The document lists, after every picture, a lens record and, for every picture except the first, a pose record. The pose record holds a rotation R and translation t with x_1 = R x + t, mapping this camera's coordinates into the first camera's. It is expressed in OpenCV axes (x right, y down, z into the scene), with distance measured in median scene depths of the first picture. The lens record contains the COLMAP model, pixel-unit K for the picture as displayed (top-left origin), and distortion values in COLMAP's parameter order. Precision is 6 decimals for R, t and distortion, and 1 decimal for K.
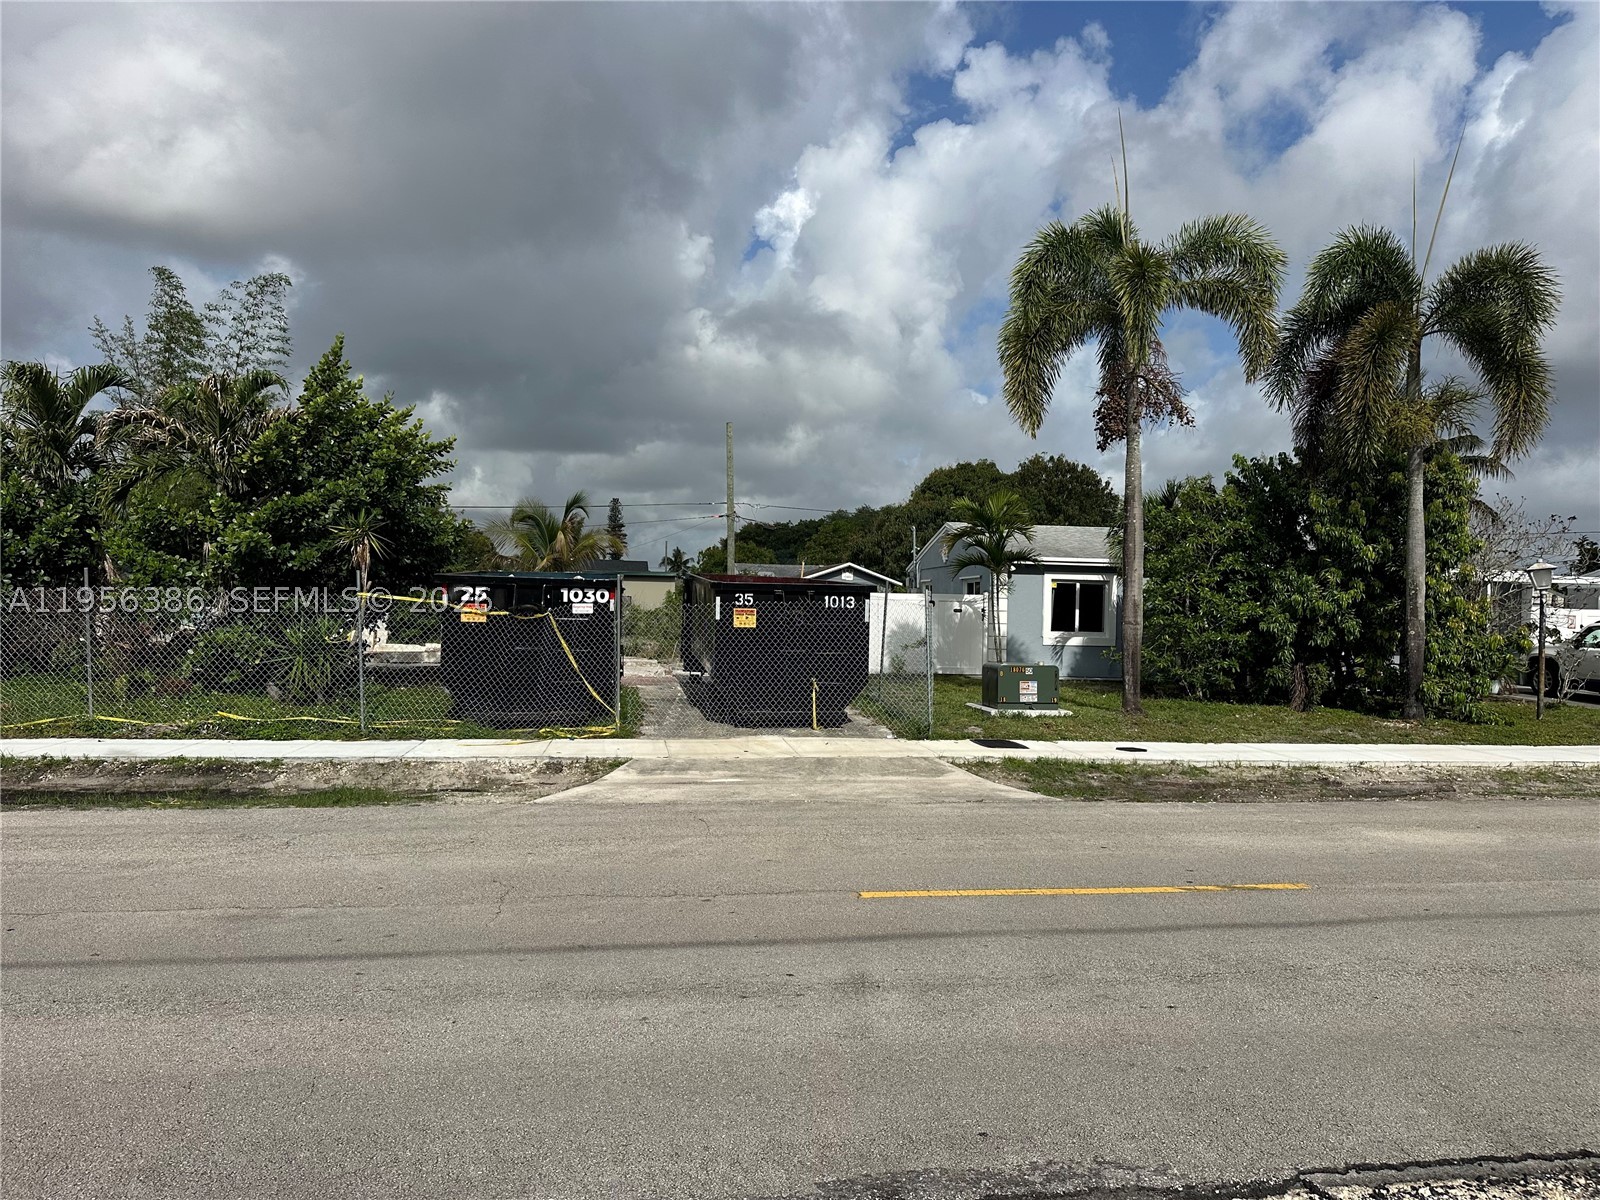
lens RADIAL K [[1109.9, 0, 803.3], [0, 1109.9, 604.7], [0, 0, 1]] dist [0.186265, -0.342008]
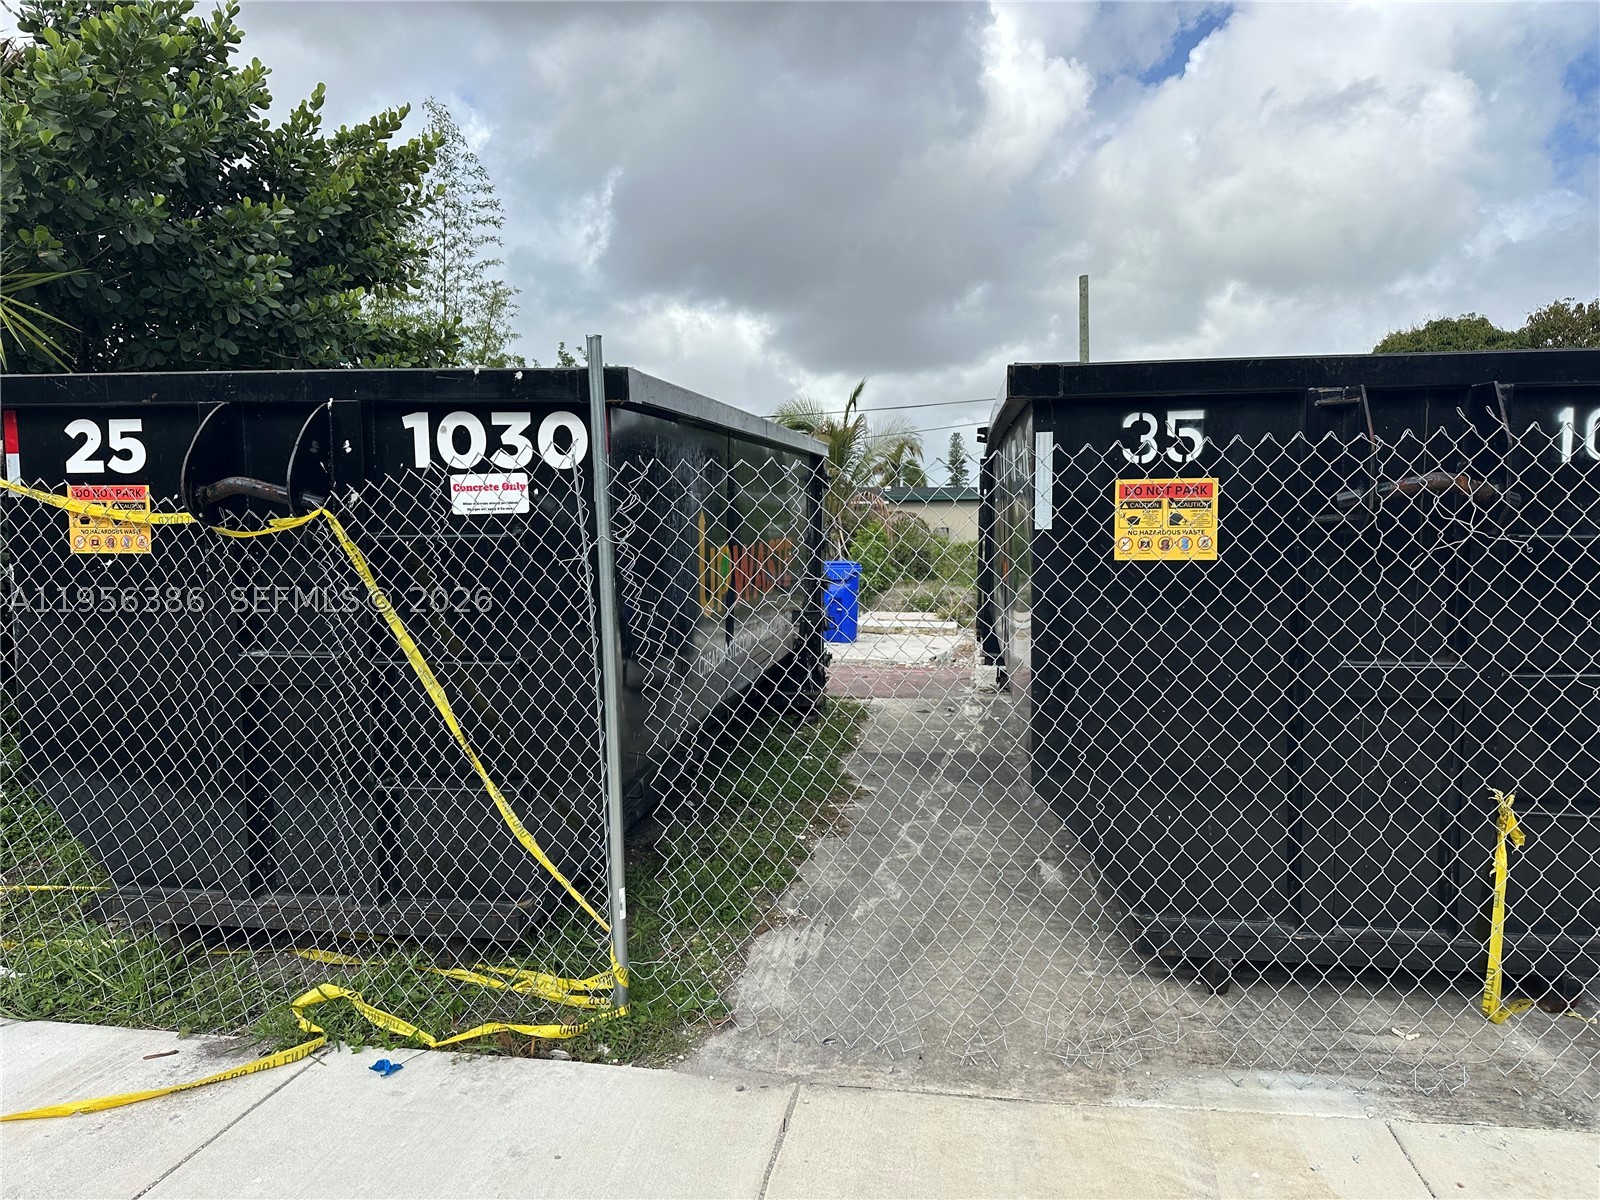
lens RADIAL K [[1137.3, 0, 796.6], [0, 1137.3, 623.1], [0, 0, 1]] dist [0.076539, -0.122356]
pose [[0.952153, 0.001187, -0.305618, -0.054855], [0.019381, 0.997745, 0.064254, 0.017165], [0.305005, -0.067103, 0.949984, 0.777070]]
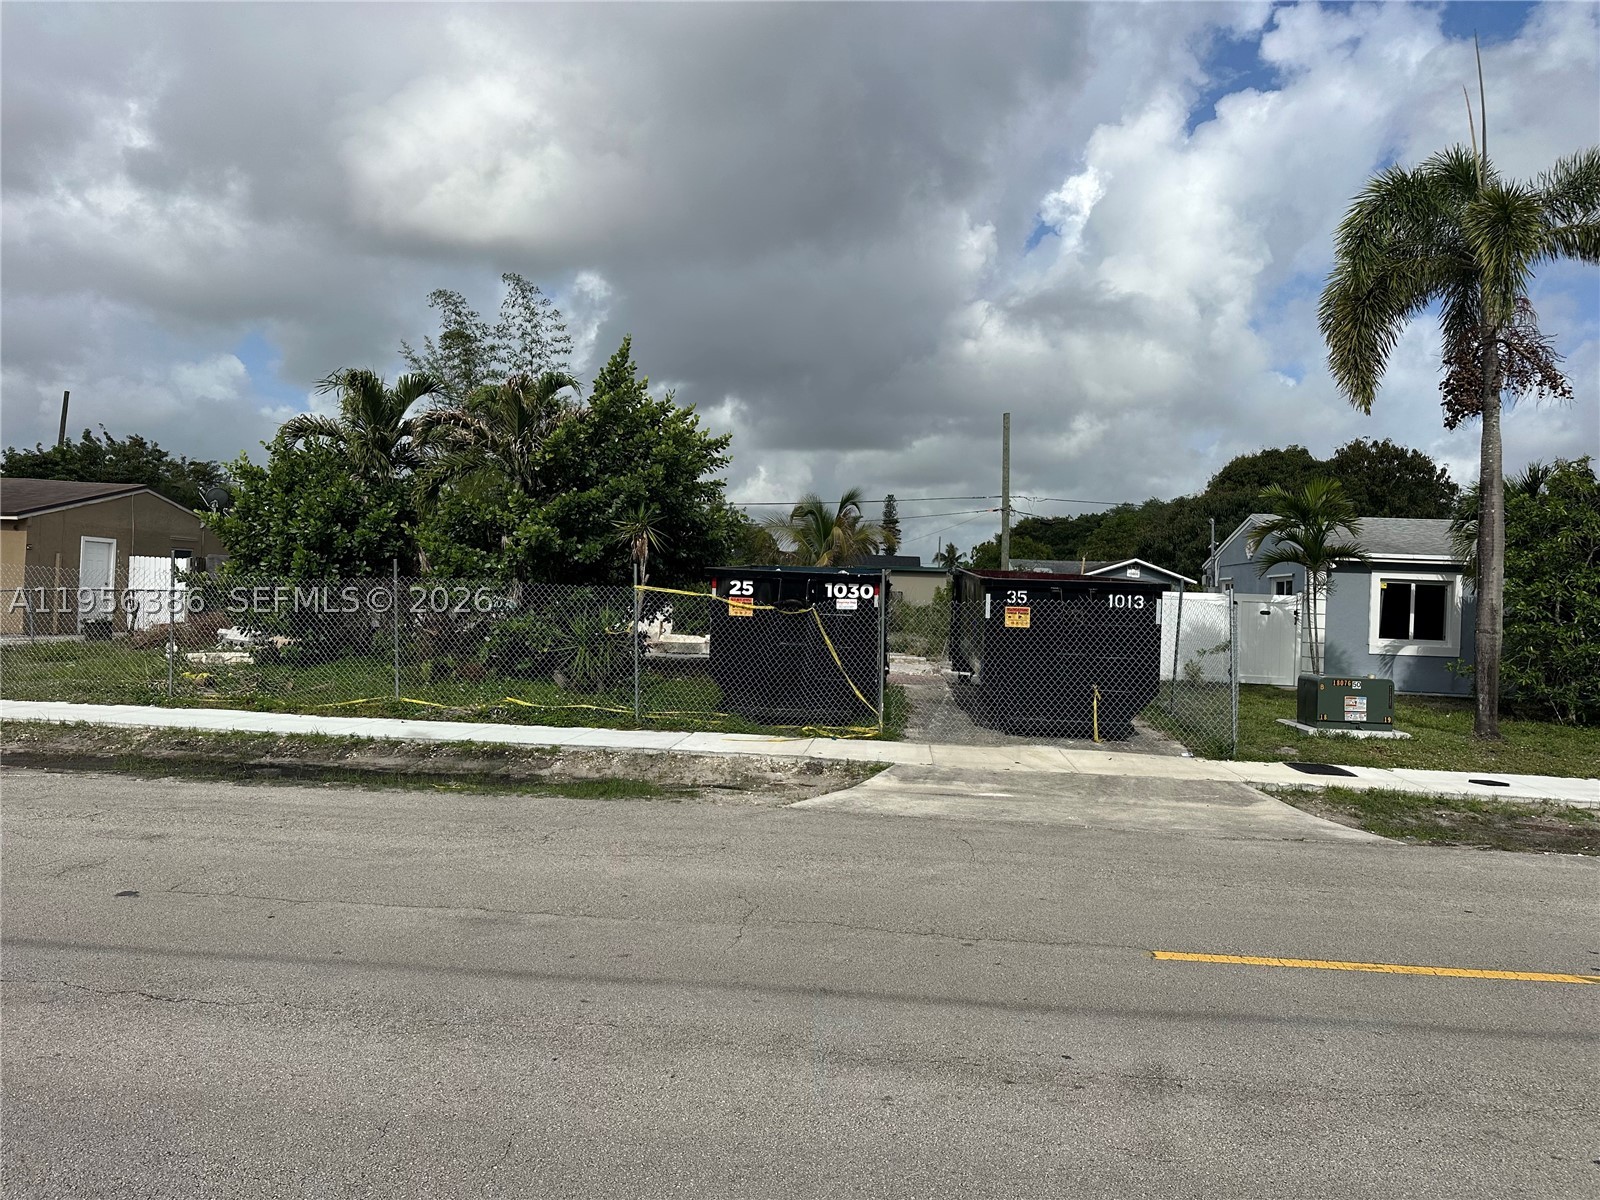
lens RADIAL K [[1113.2, 0, 806.0], [0, 1113.2, 593.1], [0, 0, 1]] dist [0.150829, -0.256025]
pose [[0.970808, 0.013184, -0.239497, -0.000900], [-0.014796, 0.999878, -0.004937, -0.000829], [0.239403, 0.008336, 0.970885, 0.054558]]
